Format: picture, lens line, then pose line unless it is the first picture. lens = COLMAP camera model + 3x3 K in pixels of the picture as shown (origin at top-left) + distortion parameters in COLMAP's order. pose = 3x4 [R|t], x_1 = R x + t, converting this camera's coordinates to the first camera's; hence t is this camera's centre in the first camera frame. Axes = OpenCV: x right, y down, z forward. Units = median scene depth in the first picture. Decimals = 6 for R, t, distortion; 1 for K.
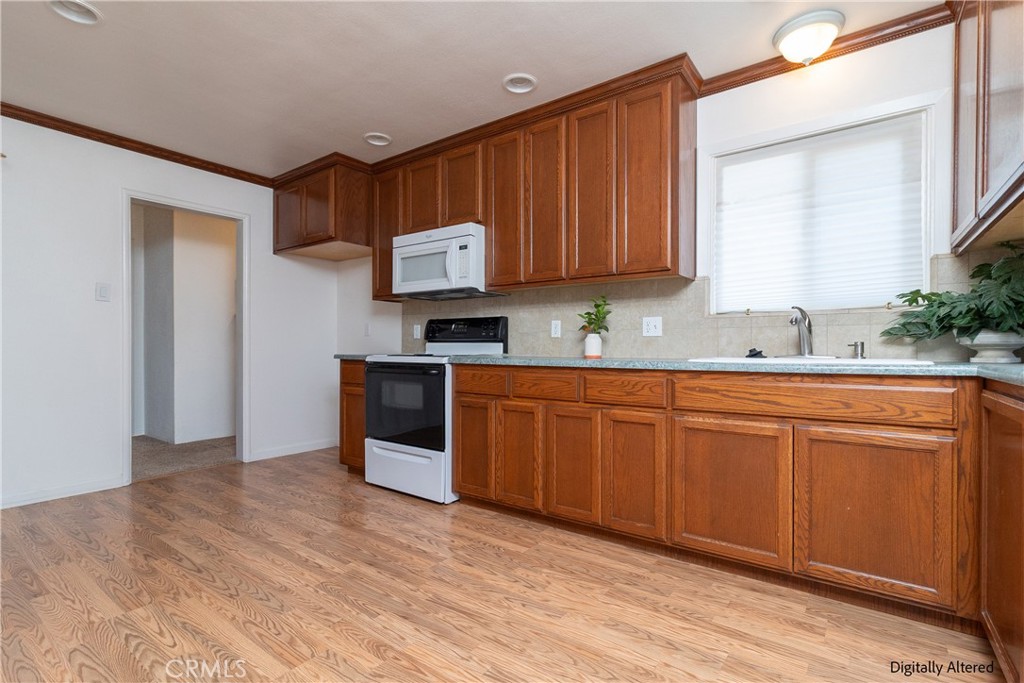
lens RADIAL K [[482.7, 0, 512.0], [0, 482.7, 341.5], [0, 0, 1]] dist [-0.004123, -0.000287]
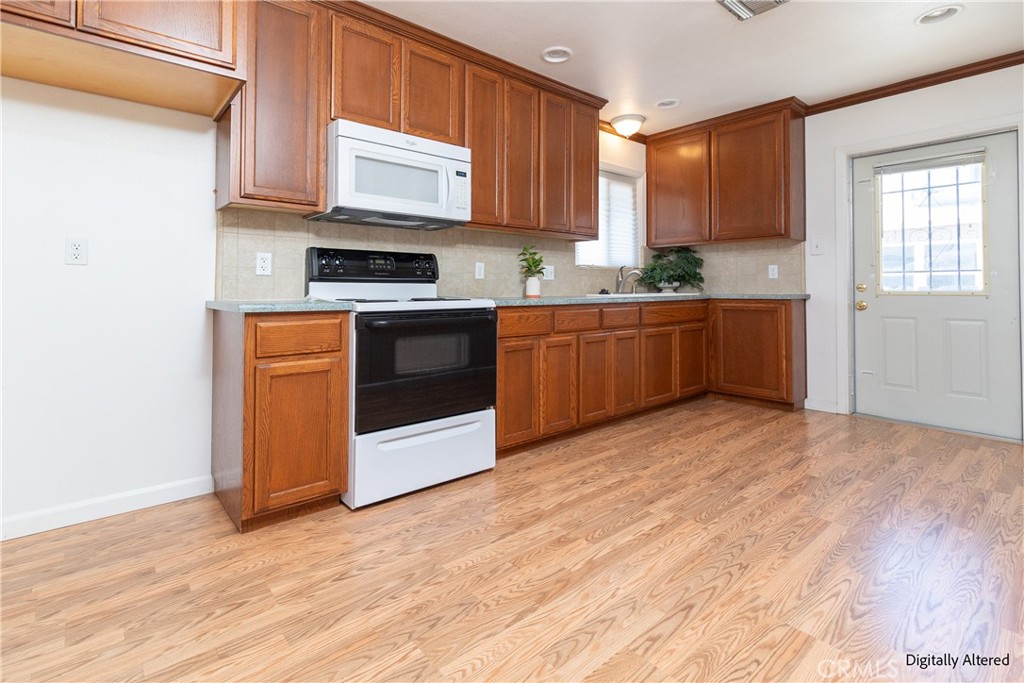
lens RADIAL K [[478.2, 0, 510.8], [0, 478.2, 275.8], [0, 0, 1]] dist [-0.001023, -0.000158]
pose [[0.237649, 0.023574, 0.971065, -0.994455], [-0.008845, 0.999717, -0.022105, 0.007980], [-0.971311, -0.003336, 0.237790, 0.772467]]
